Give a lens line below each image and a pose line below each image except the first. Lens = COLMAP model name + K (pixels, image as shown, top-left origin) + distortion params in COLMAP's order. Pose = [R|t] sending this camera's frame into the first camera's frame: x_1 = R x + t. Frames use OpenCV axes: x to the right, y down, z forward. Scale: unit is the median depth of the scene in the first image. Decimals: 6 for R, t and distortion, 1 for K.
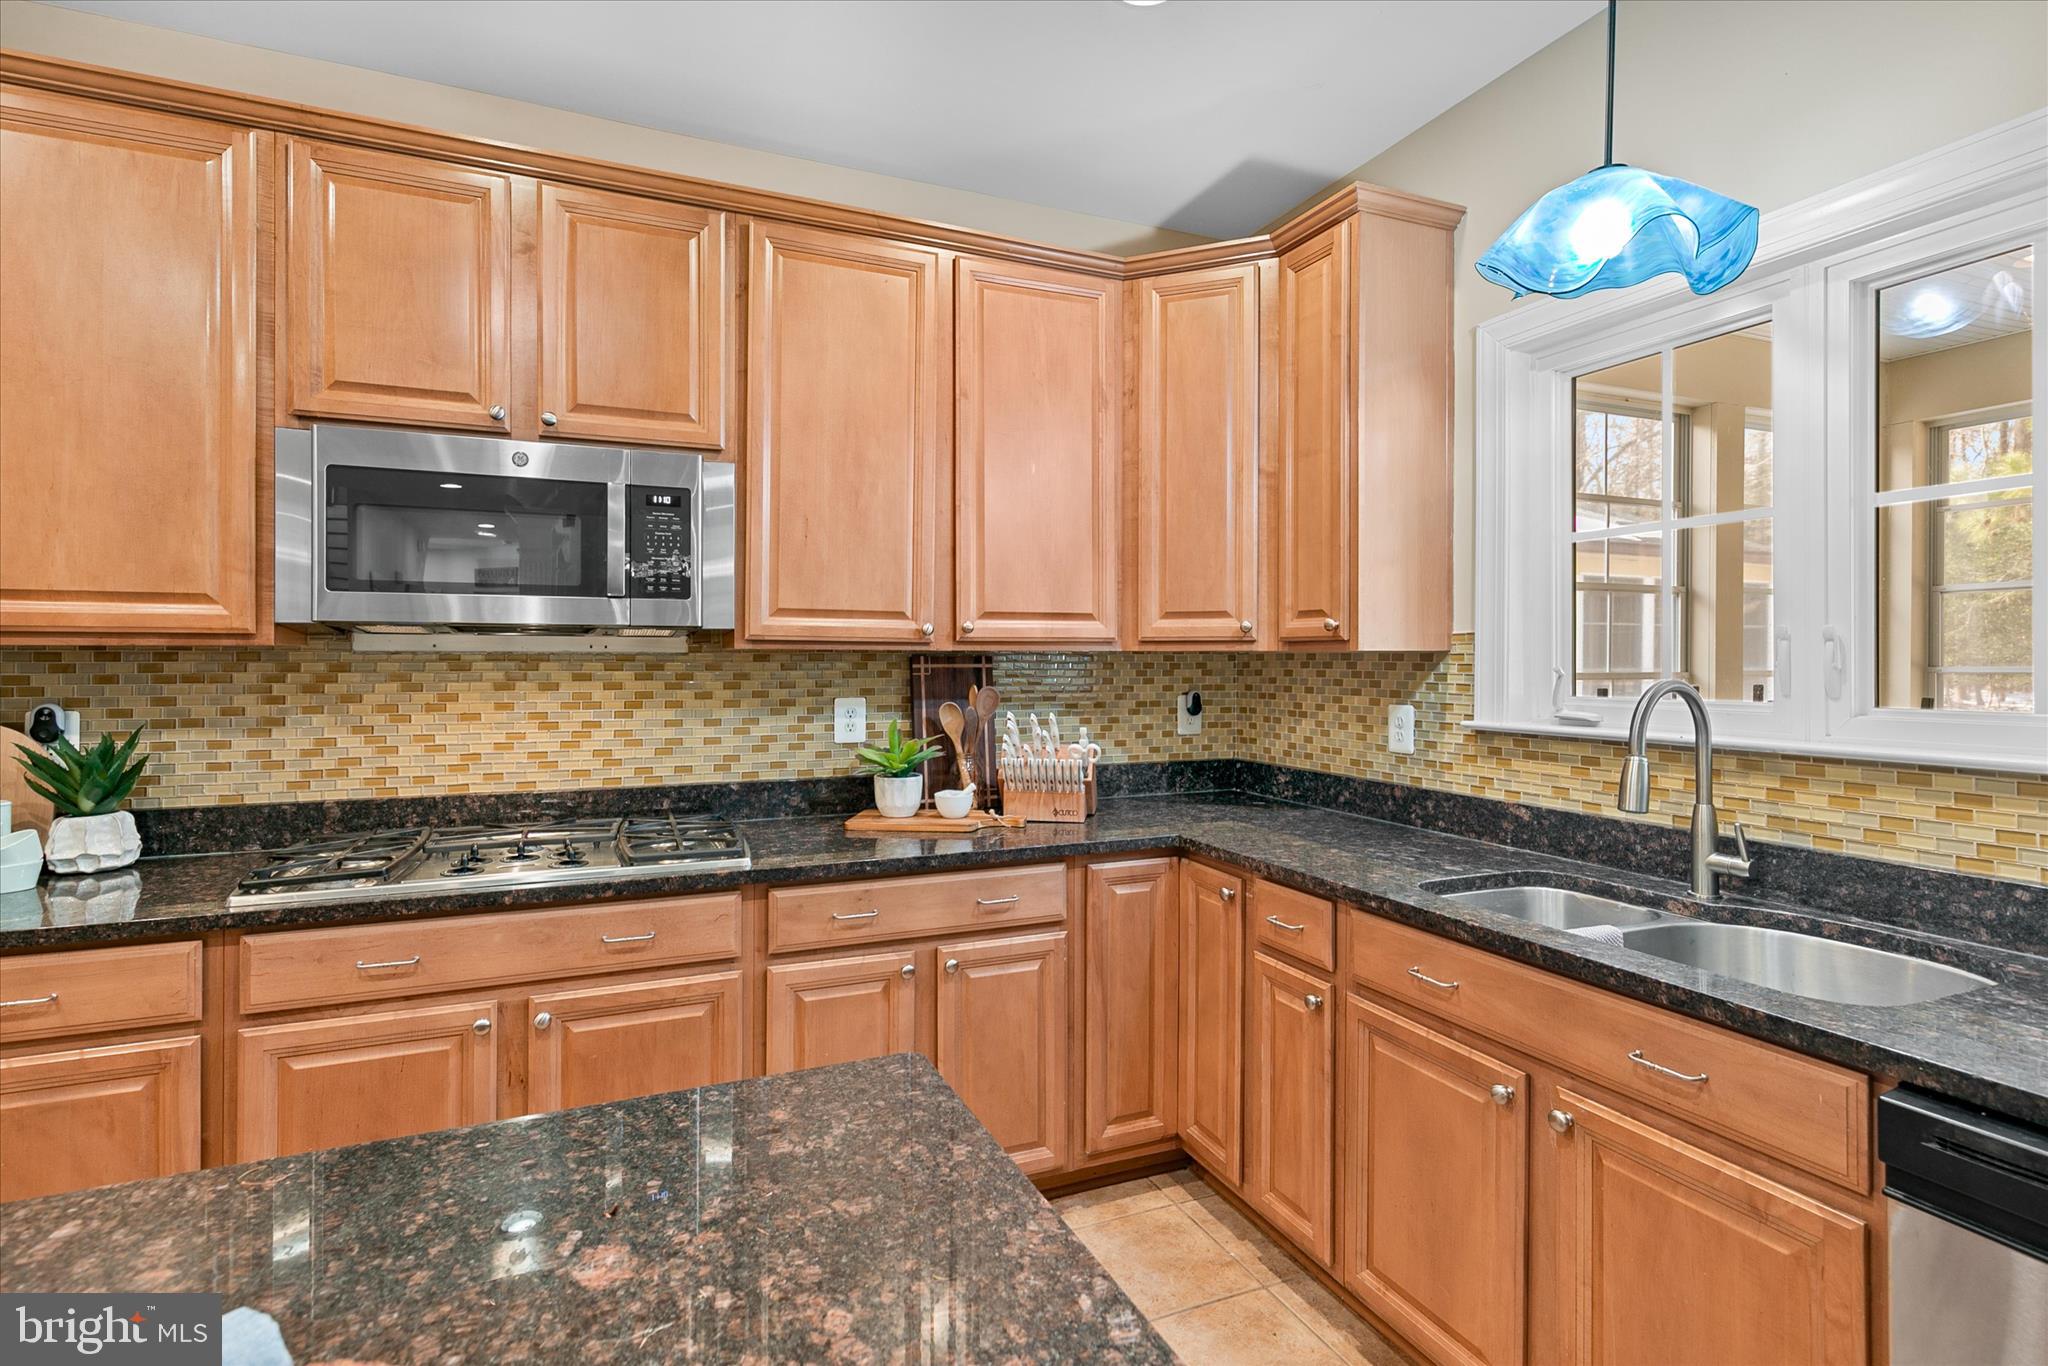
lens RADIAL K [[991.1, 0, 1022.7], [0, 991.1, 658.9], [0, 0, 1]] dist [0.003447, -0.000039]
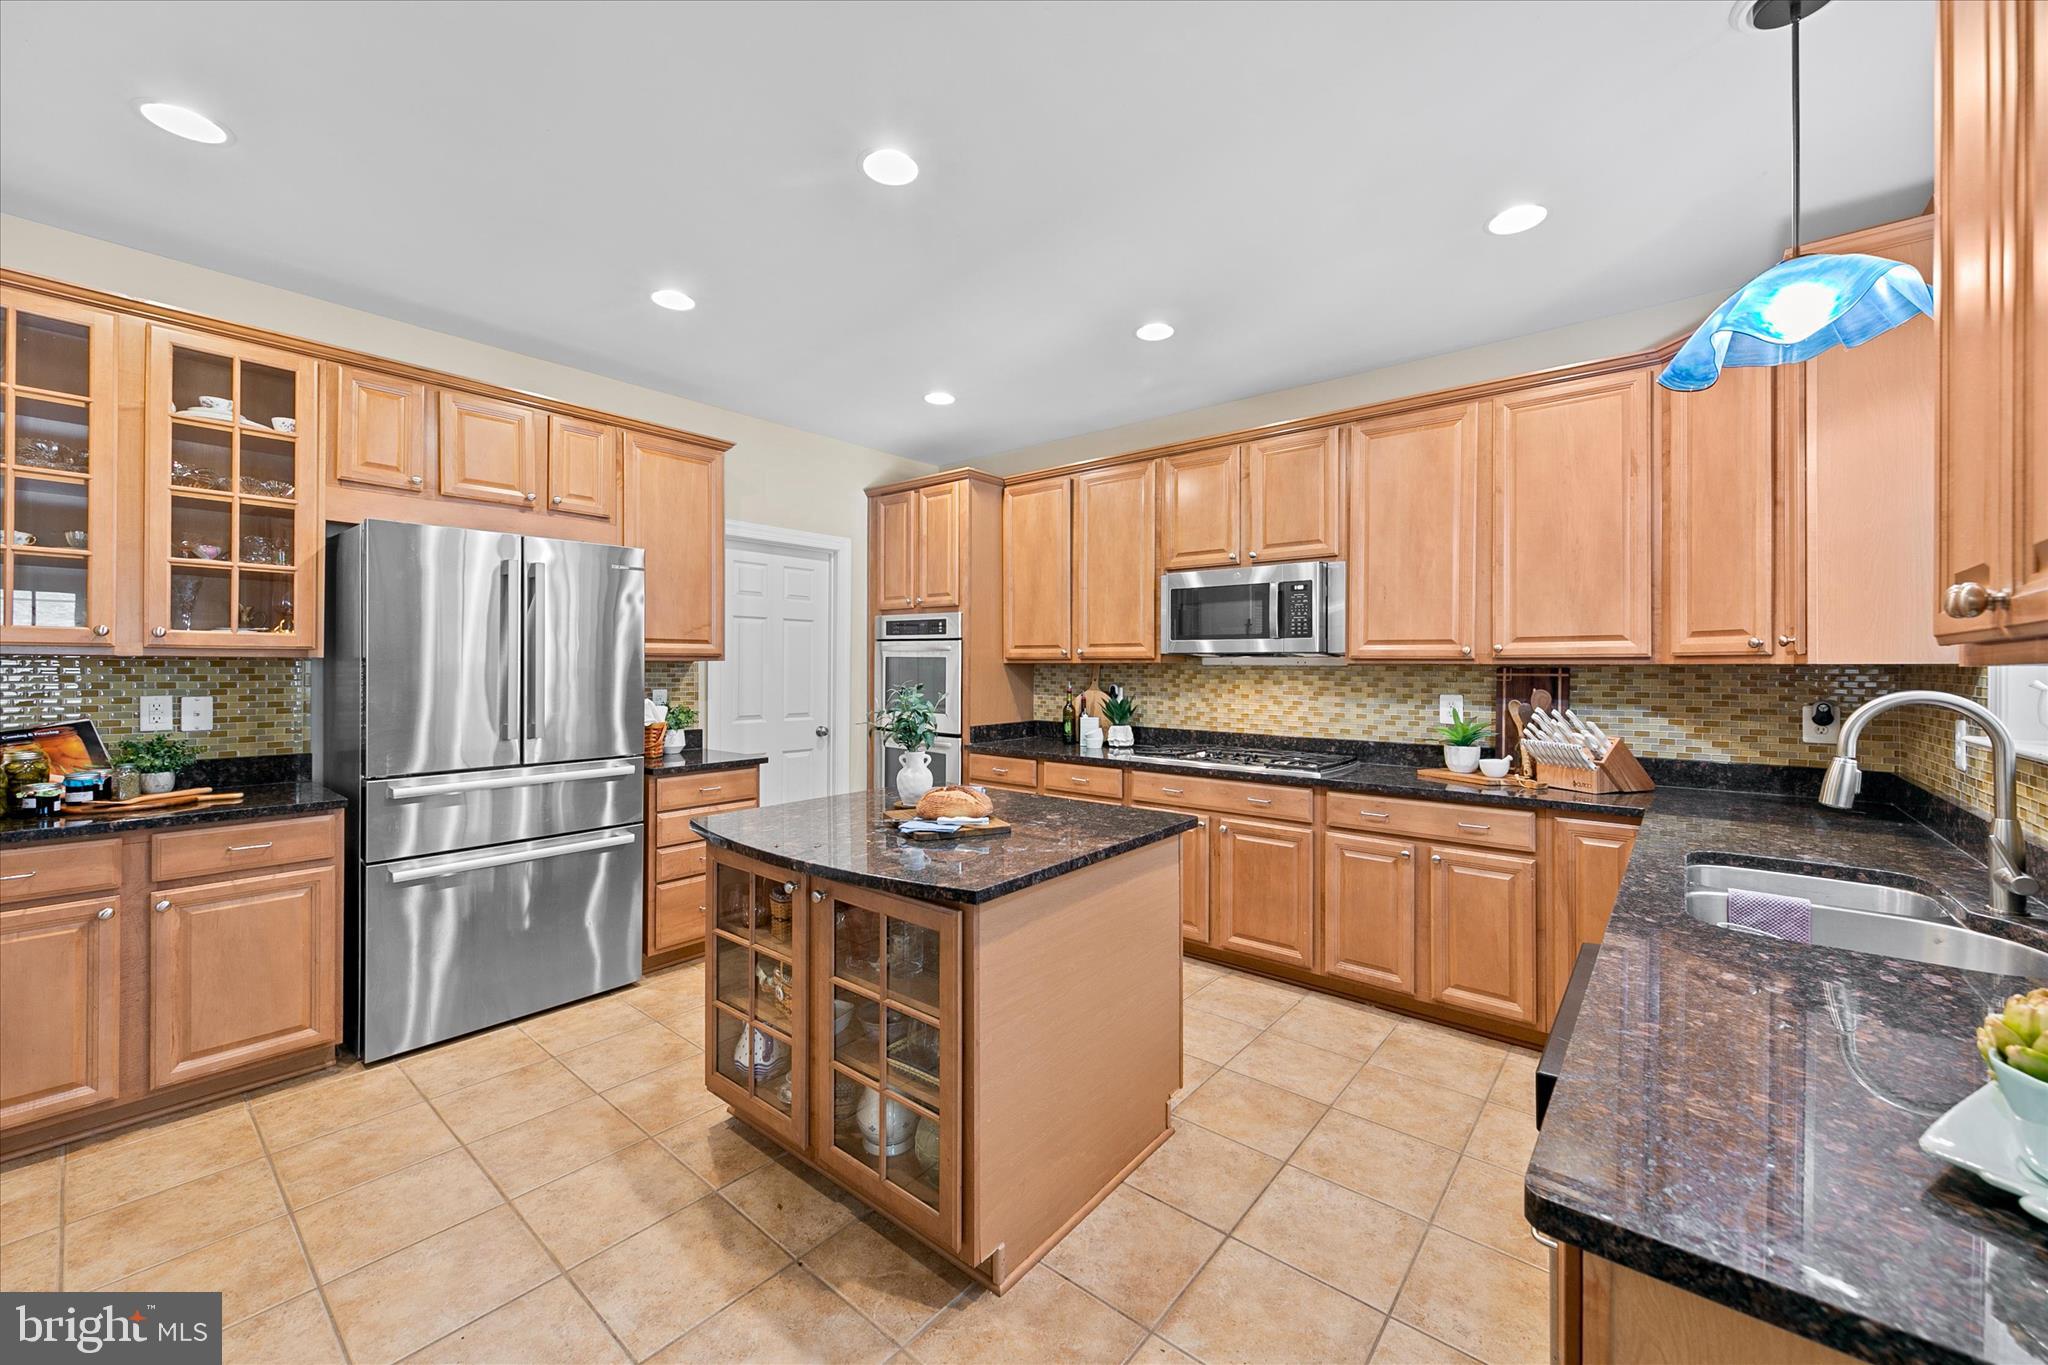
lens RADIAL K [[789.8, 0, 1015.4], [0, 789.8, 662.5], [0, 0, 1]] dist [0.002432, -0.000184]
pose [[0.448556, -0.003478, -0.893748, 0.684797], [-0.004144, 0.999974, -0.005971, -0.000763], [0.893745, 0.006382, 0.448530, -0.172665]]
